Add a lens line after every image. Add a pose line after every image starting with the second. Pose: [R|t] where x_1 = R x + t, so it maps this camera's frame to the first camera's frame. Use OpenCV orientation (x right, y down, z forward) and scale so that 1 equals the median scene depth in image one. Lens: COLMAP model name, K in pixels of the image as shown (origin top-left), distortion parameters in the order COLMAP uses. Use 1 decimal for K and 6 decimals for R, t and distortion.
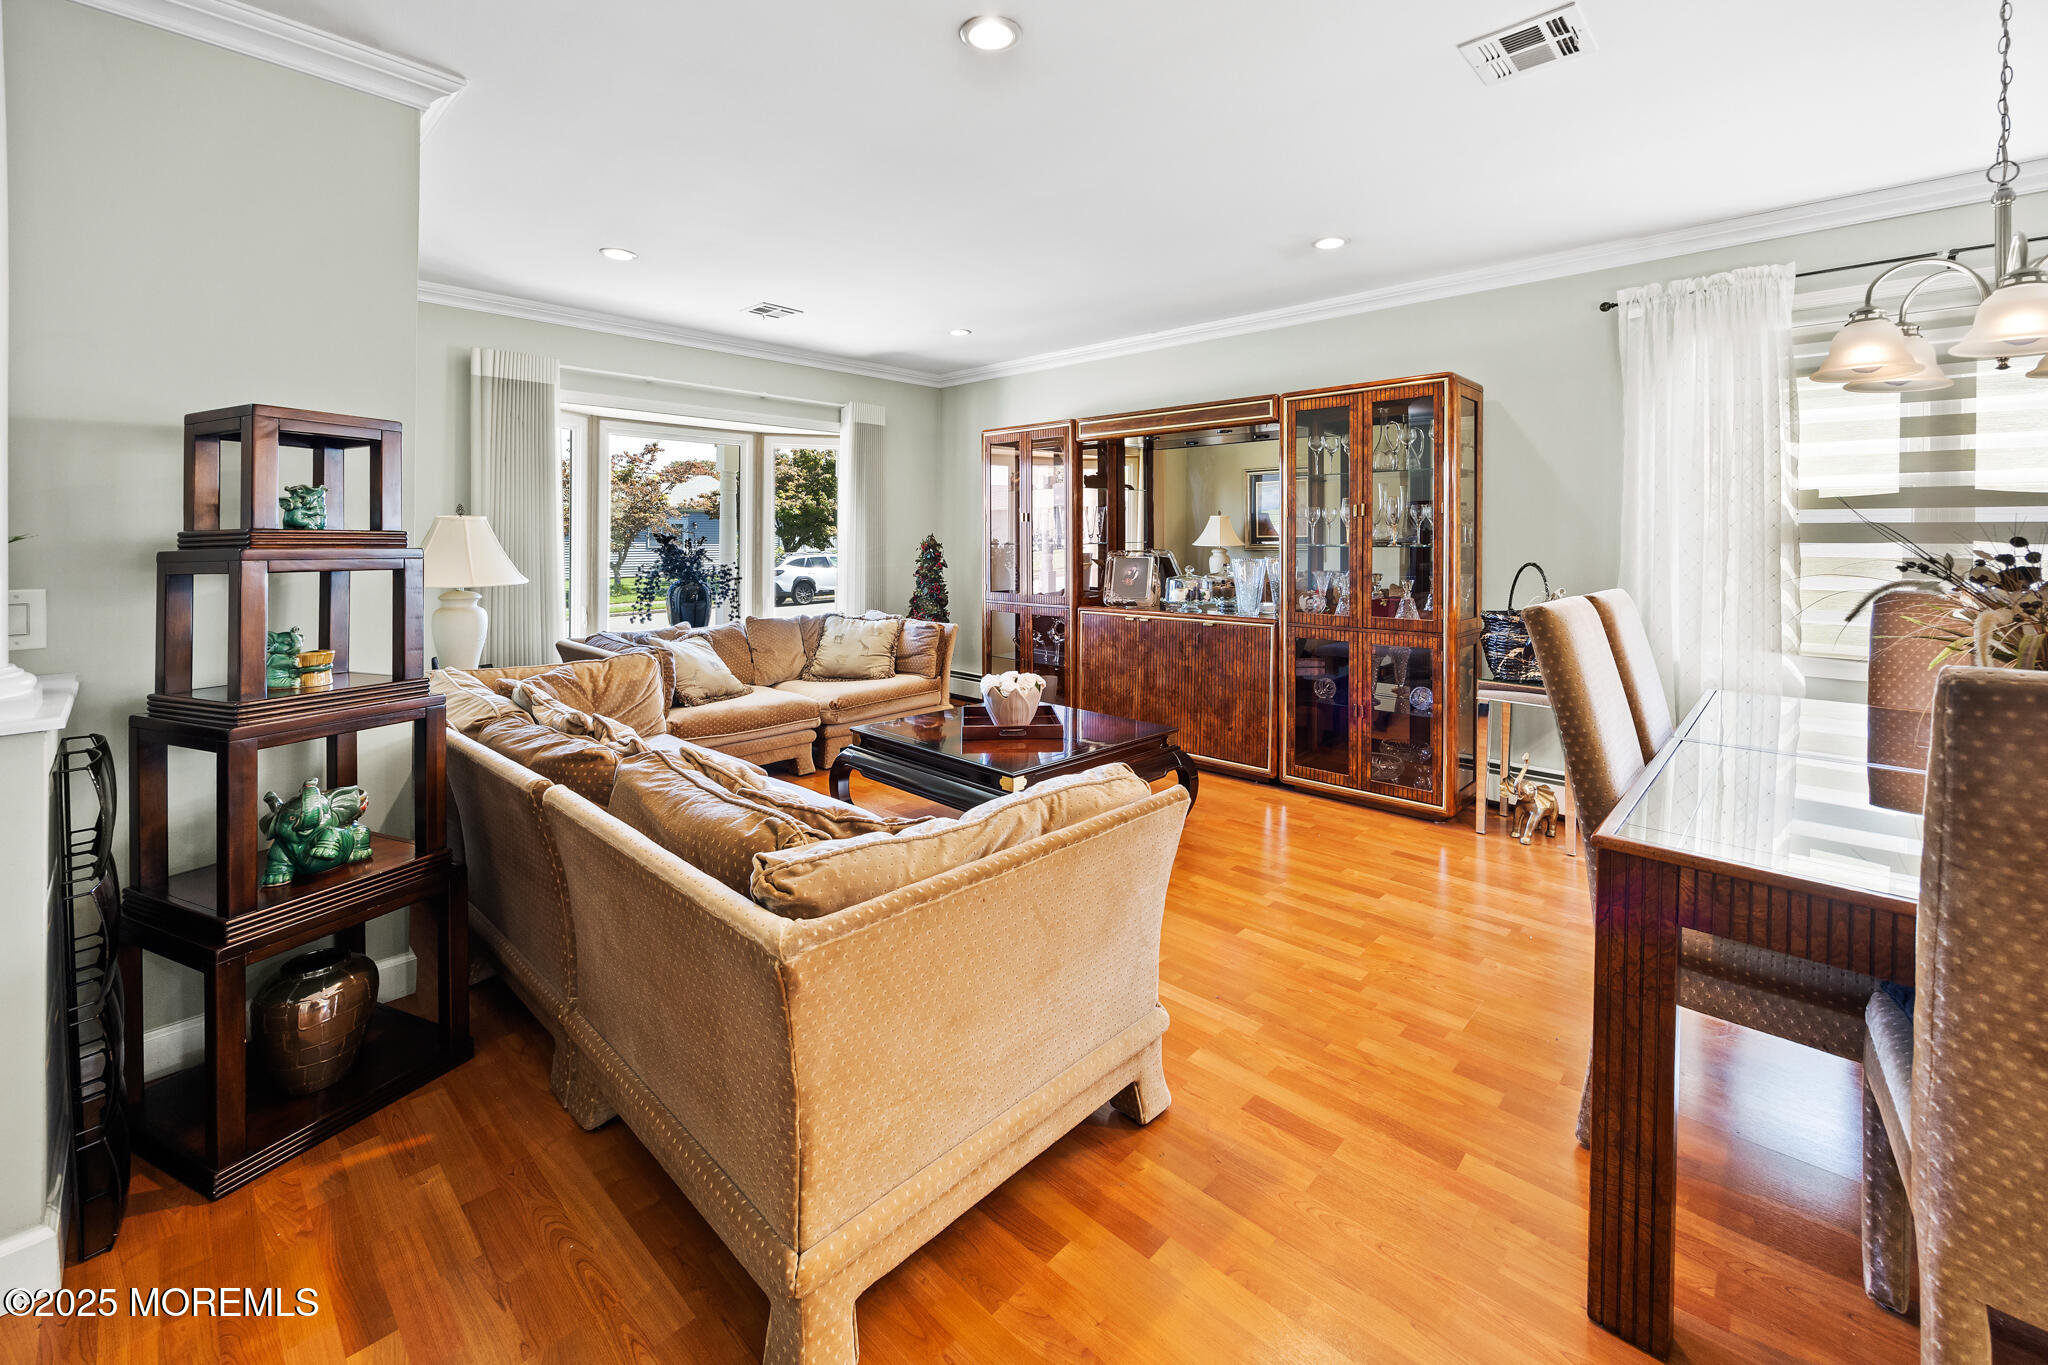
lens RADIAL K [[841.9, 0, 1028.4], [0, 841.9, 547.7], [0, 0, 1]] dist [-0.001613, 0.000092]
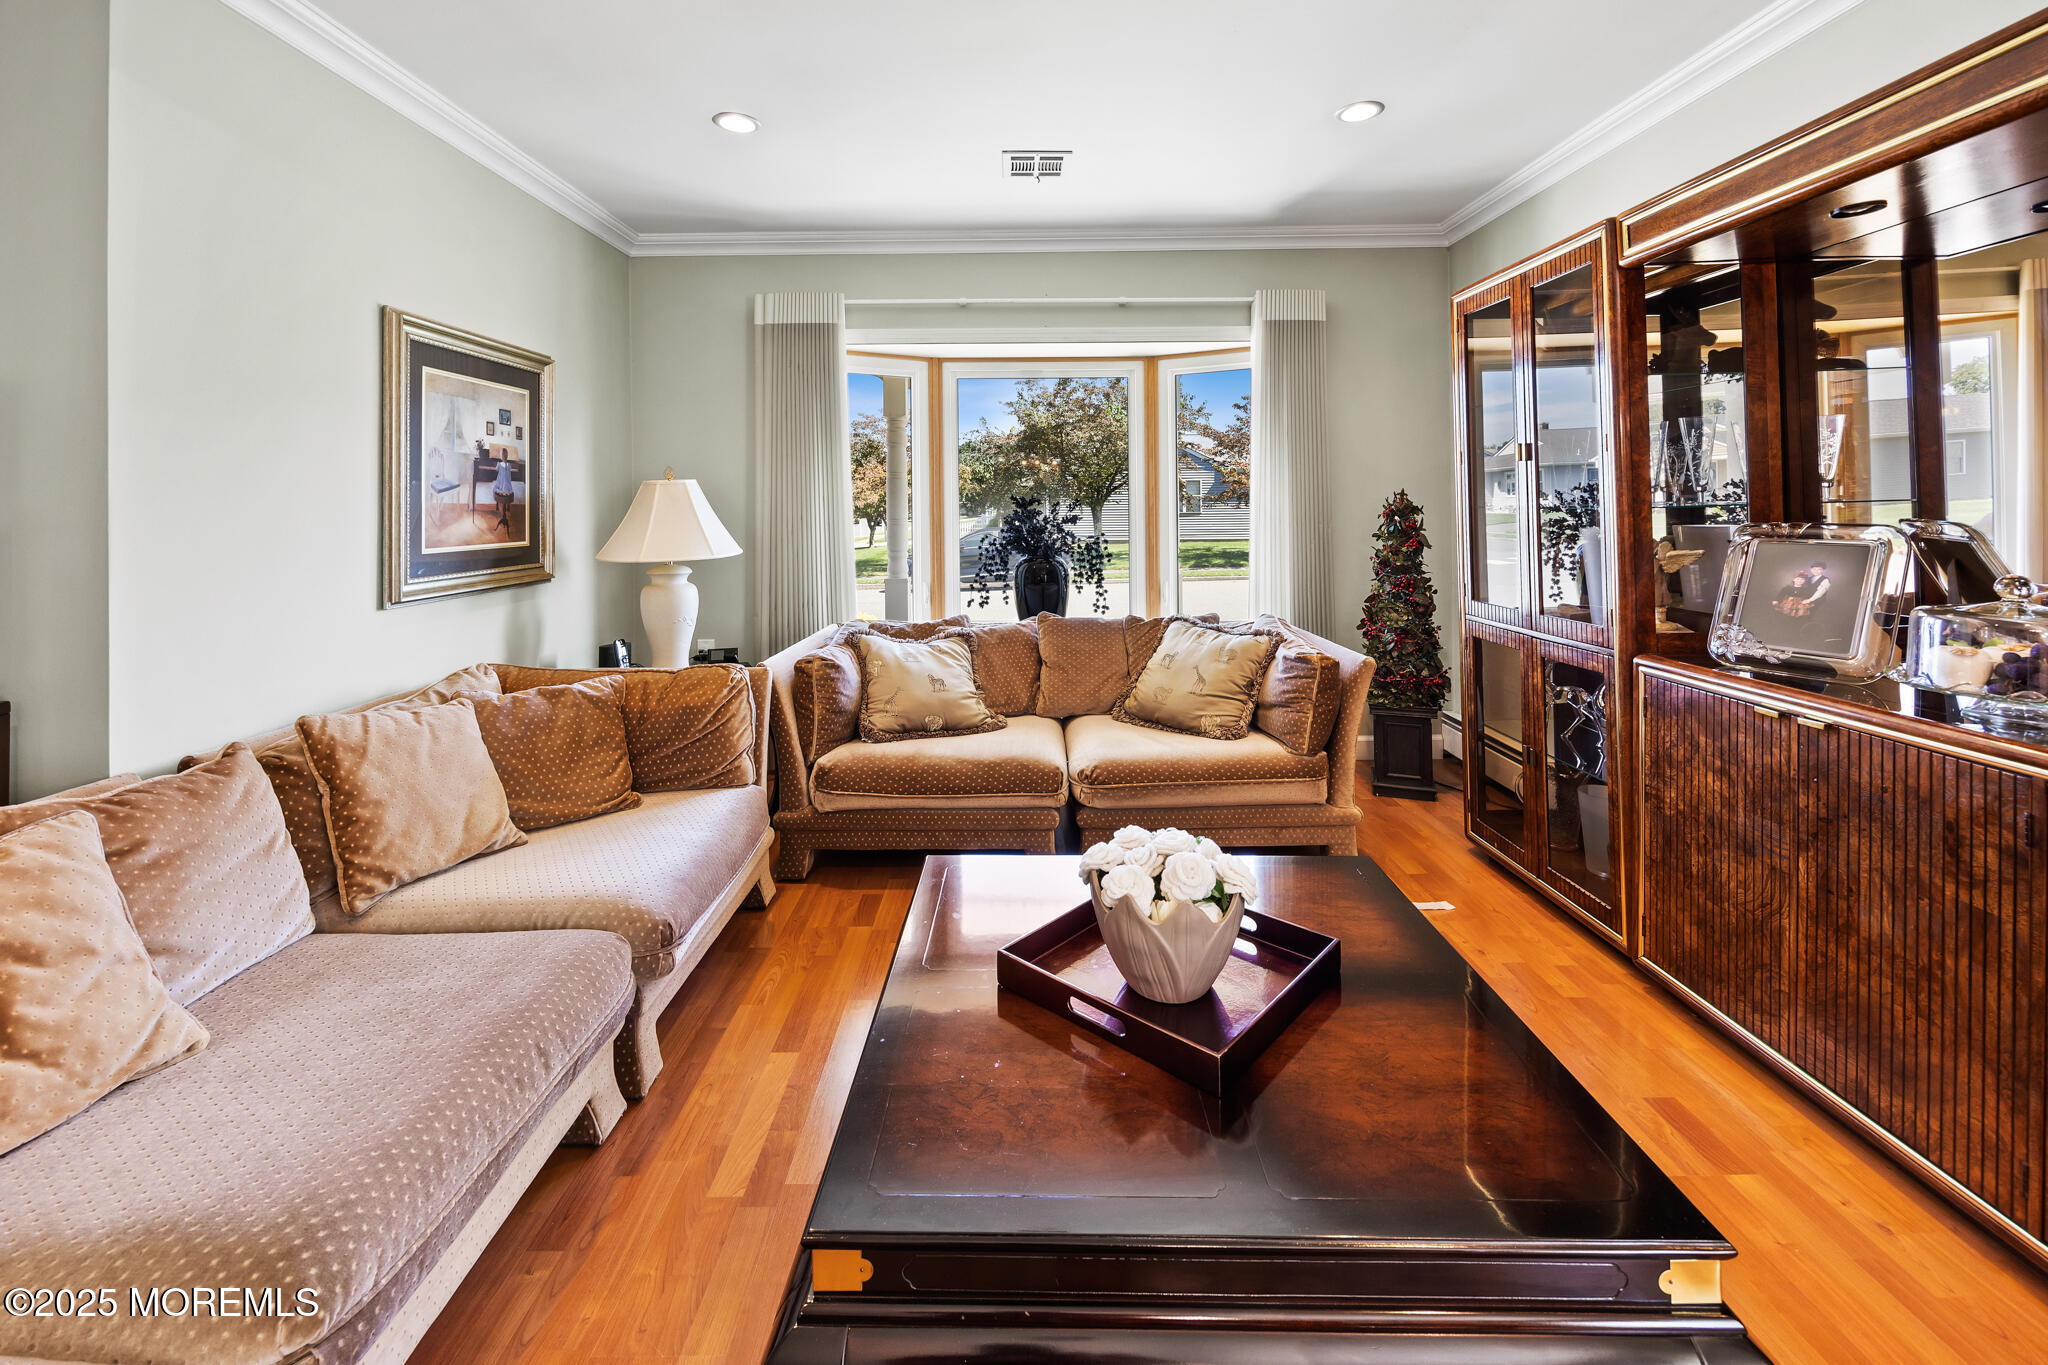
lens RADIAL K [[829.9, 0, 1019.3], [0, 829.9, 501.1], [0, 0, 1]] dist [-0.013825, -0.000019]
pose [[0.676791, -0.013894, -0.736044, 0.177798], [0.001313, 0.999843, -0.017666, 0.001329], [0.736174, 0.010990, 0.676703, 0.575584]]
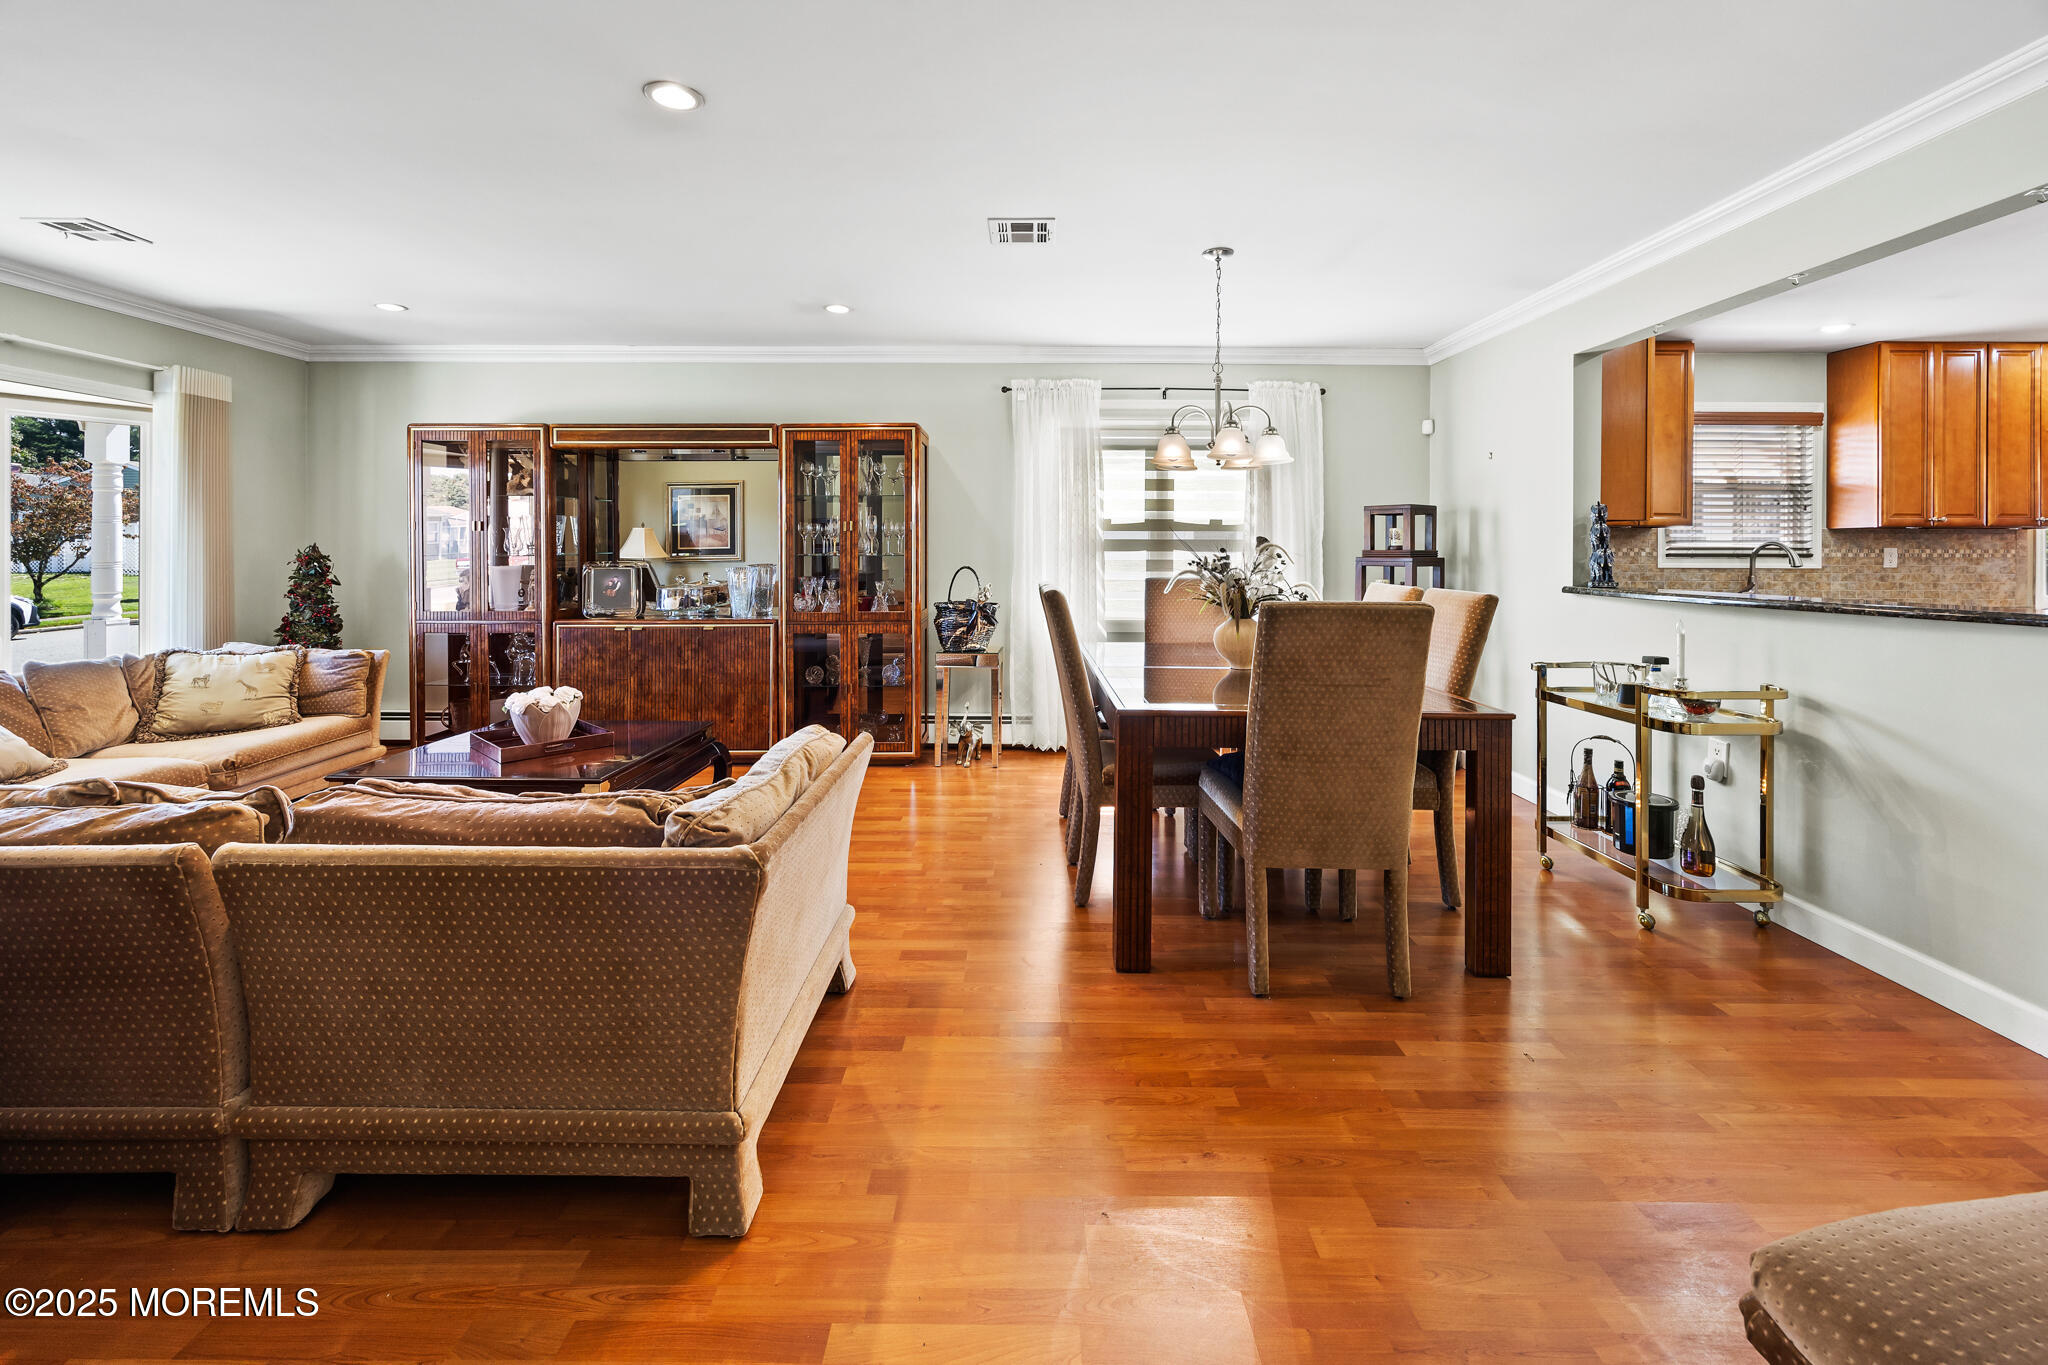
lens RADIAL K [[826.8, 0, 1025.7], [0, 826.8, 565.3], [0, 0, 1]] dist [-0.001306, 0.000041]
pose [[0.731893, -0.013920, 0.681278, -0.214650], [0.008055, 0.999898, 0.011776, 0.000665], [-0.681372, -0.003131, 0.731931, -0.057836]]
